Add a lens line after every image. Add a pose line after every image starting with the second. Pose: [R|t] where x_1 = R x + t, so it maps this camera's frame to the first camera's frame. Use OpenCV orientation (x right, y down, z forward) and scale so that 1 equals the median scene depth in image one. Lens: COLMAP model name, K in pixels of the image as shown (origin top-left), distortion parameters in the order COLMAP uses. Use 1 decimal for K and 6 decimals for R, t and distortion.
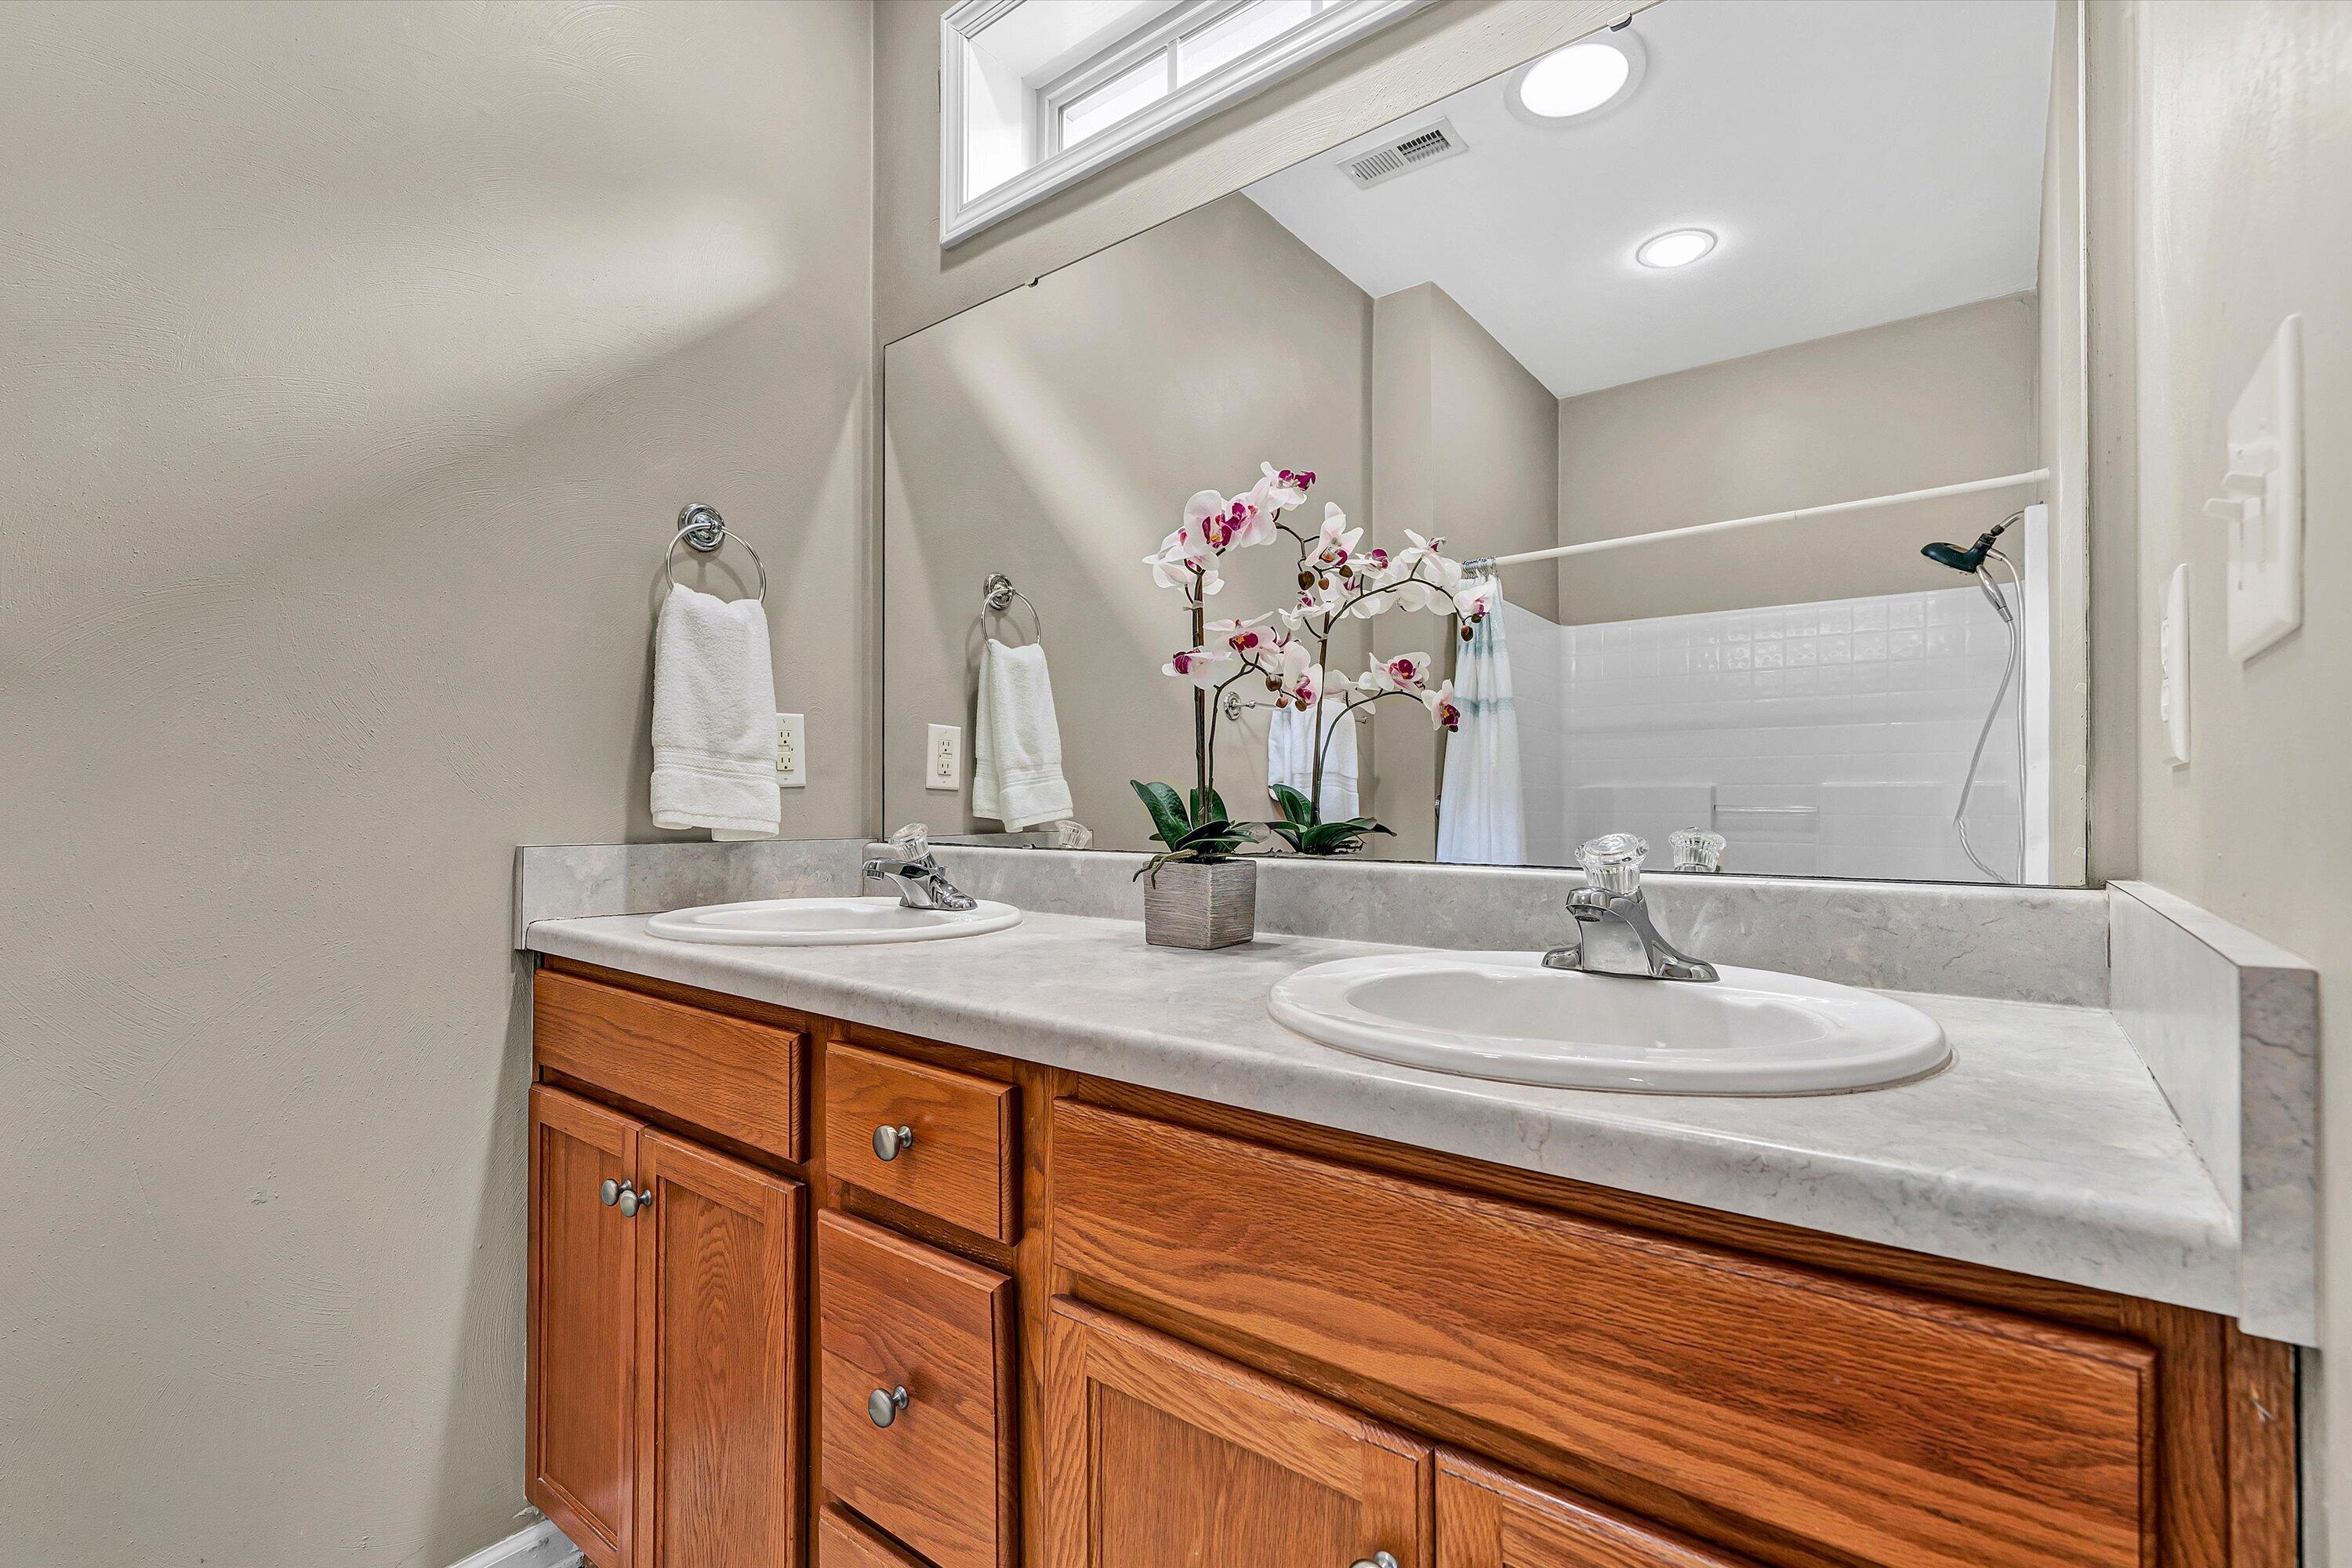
lens RADIAL K [[1051.6, 0, 1198.5], [0, 1051.6, 797.2], [0, 0, 1]] dist [-0.001424, -0.000316]
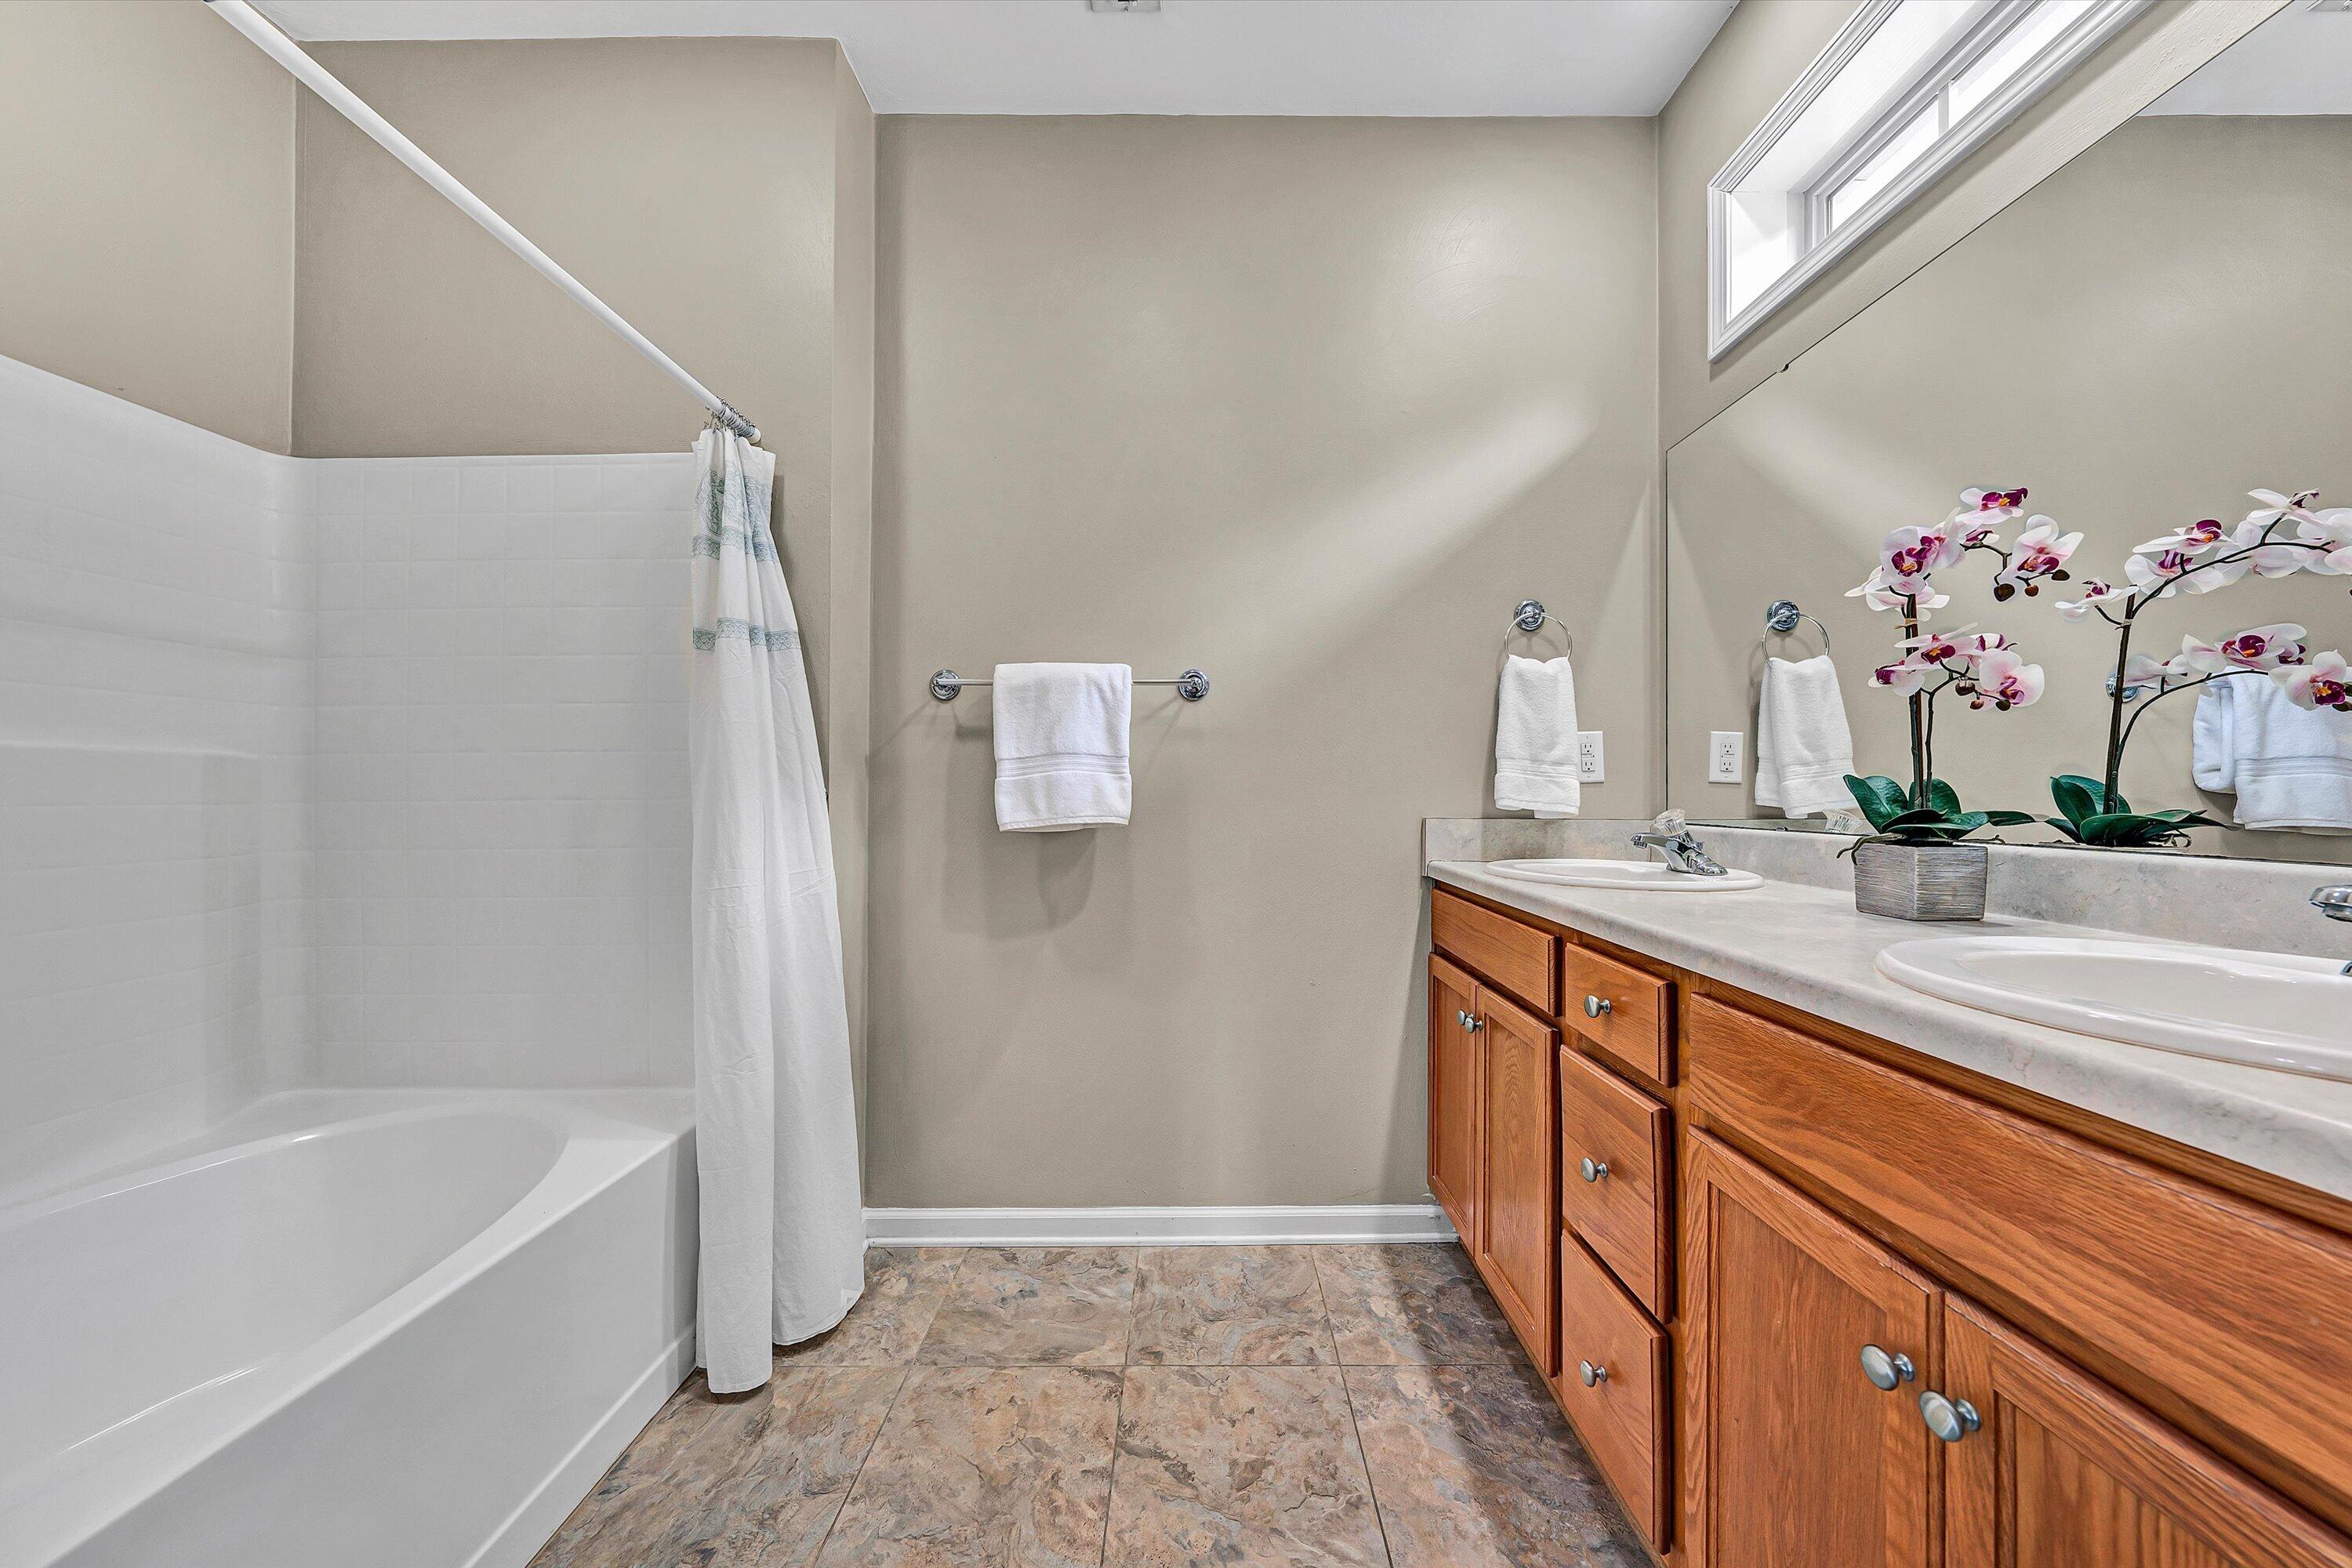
lens RADIAL K [[1051.6, 0, 1198.5], [0, 1051.6, 797.2], [0, 0, 1]] dist [-0.001424, -0.000316]
pose [[0.623357, 0.003631, -0.781929, 0.491495], [0.003855, 0.999963, 0.007717, -0.003124], [0.781928, -0.007825, 0.623320, -0.392712]]
